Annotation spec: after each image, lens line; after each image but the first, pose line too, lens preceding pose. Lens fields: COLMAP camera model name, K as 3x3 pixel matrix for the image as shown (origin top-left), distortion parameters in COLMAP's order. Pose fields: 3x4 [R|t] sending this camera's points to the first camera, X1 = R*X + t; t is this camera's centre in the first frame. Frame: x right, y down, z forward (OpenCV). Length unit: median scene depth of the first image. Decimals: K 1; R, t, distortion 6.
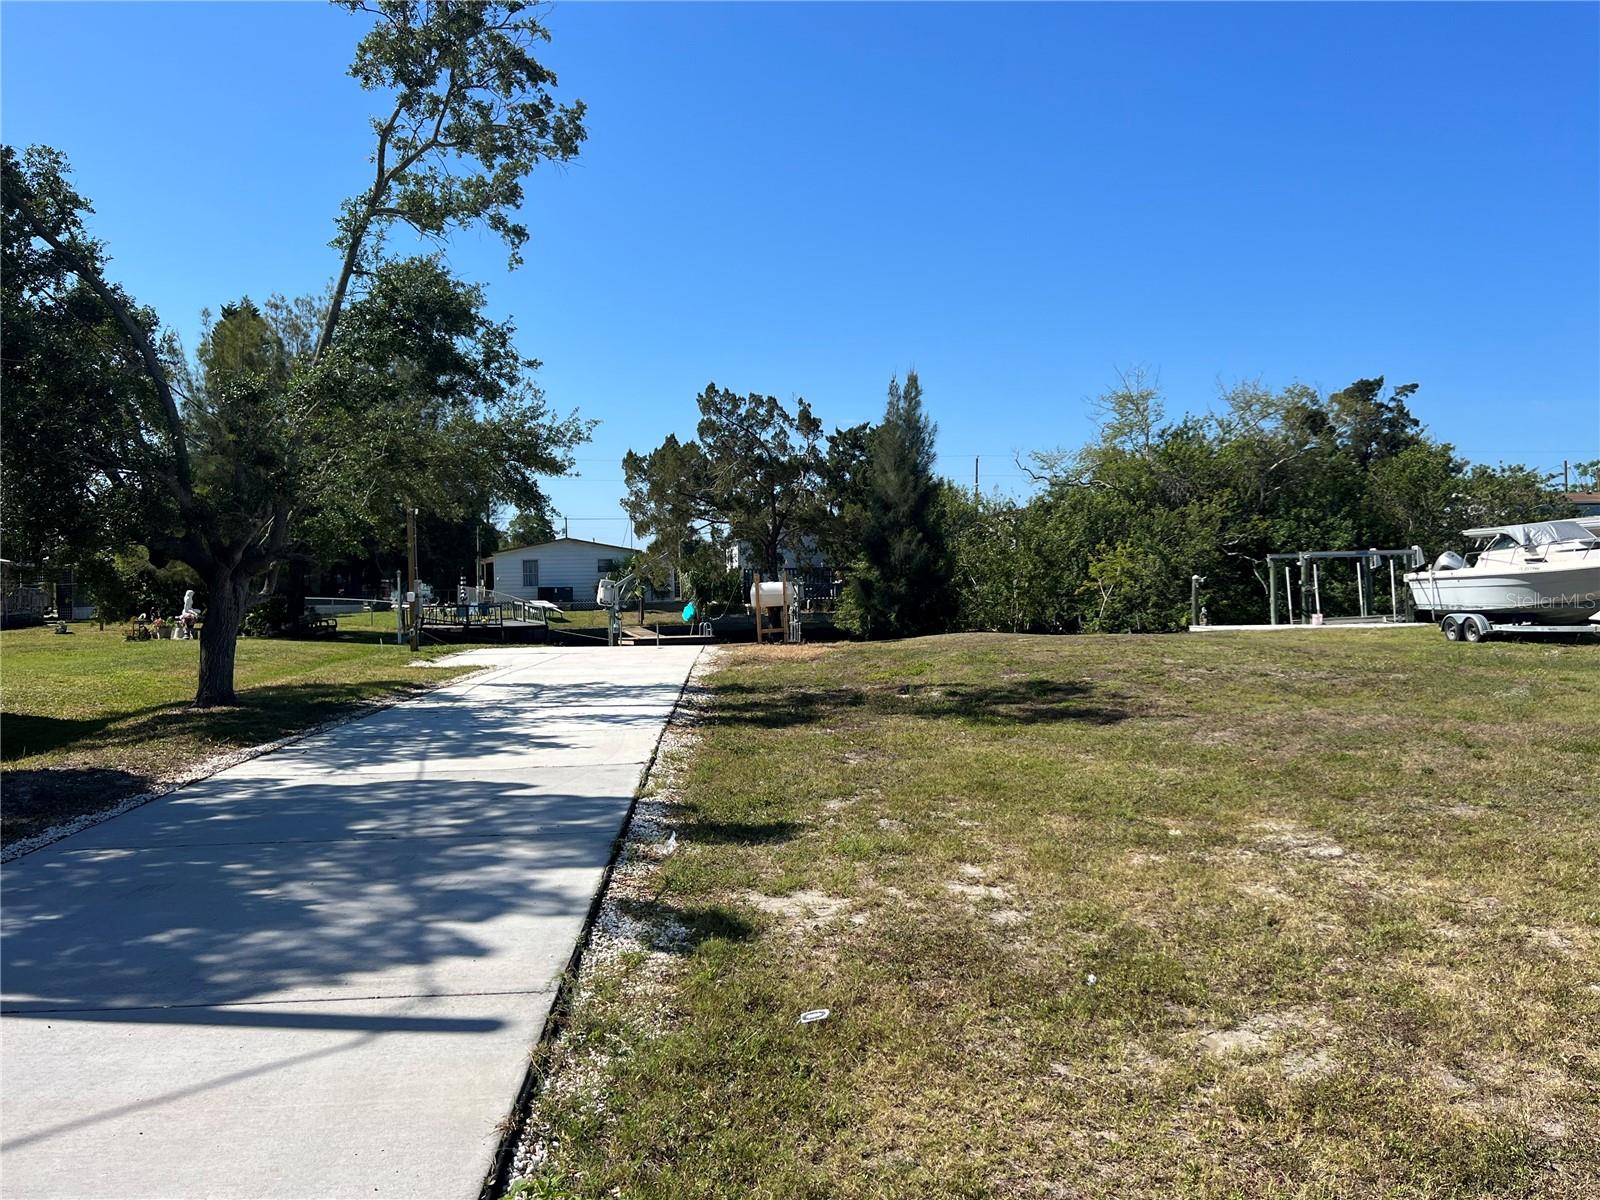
lens RADIAL K [[1264.8, 0, 834.6], [0, 1264.8, 590.9], [0, 0, 1]] dist [0.070464, -0.083104]
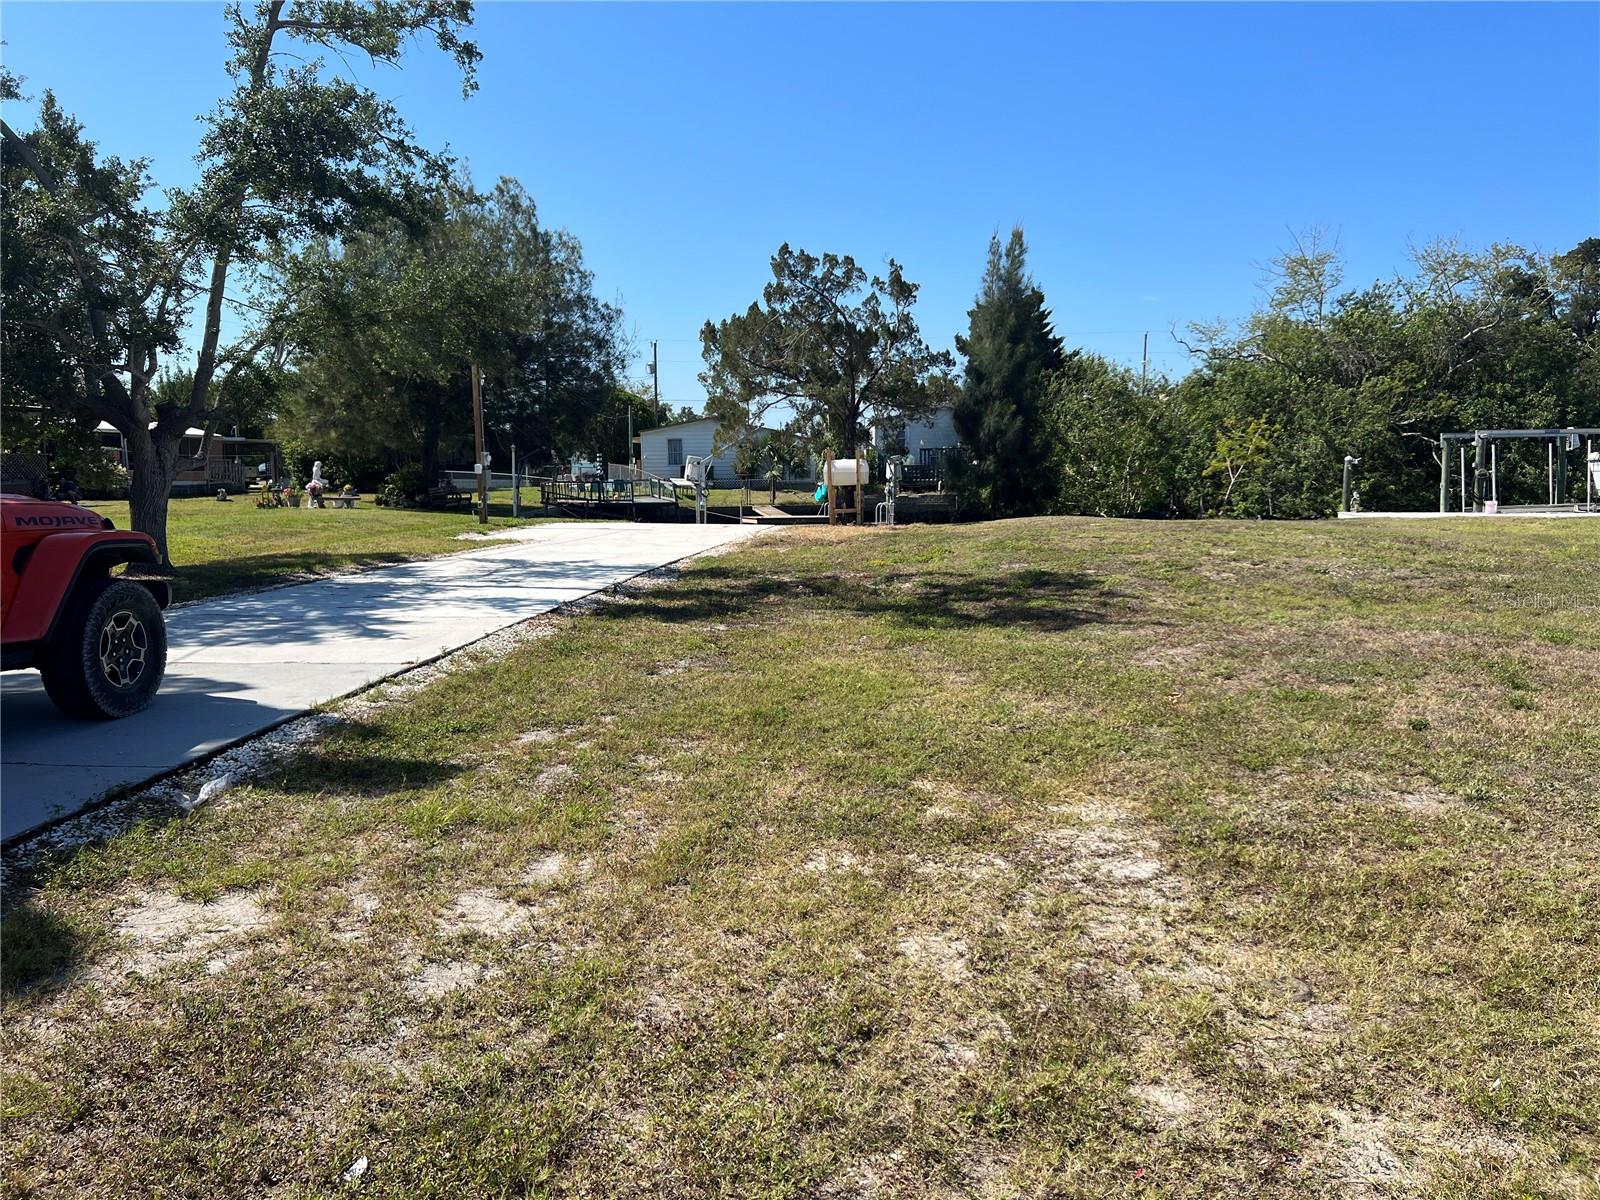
lens RADIAL K [[1194.4, 0, 800.0], [0, 1194.4, 600.0], [0, 0, 1]] dist [0.077818, -0.115600]
pose [[0.981666, 0.030739, -0.188112, 0.068601], [-0.010977, 0.994390, 0.105208, 0.003302], [0.190291, -0.101214, 0.976496, 0.085615]]
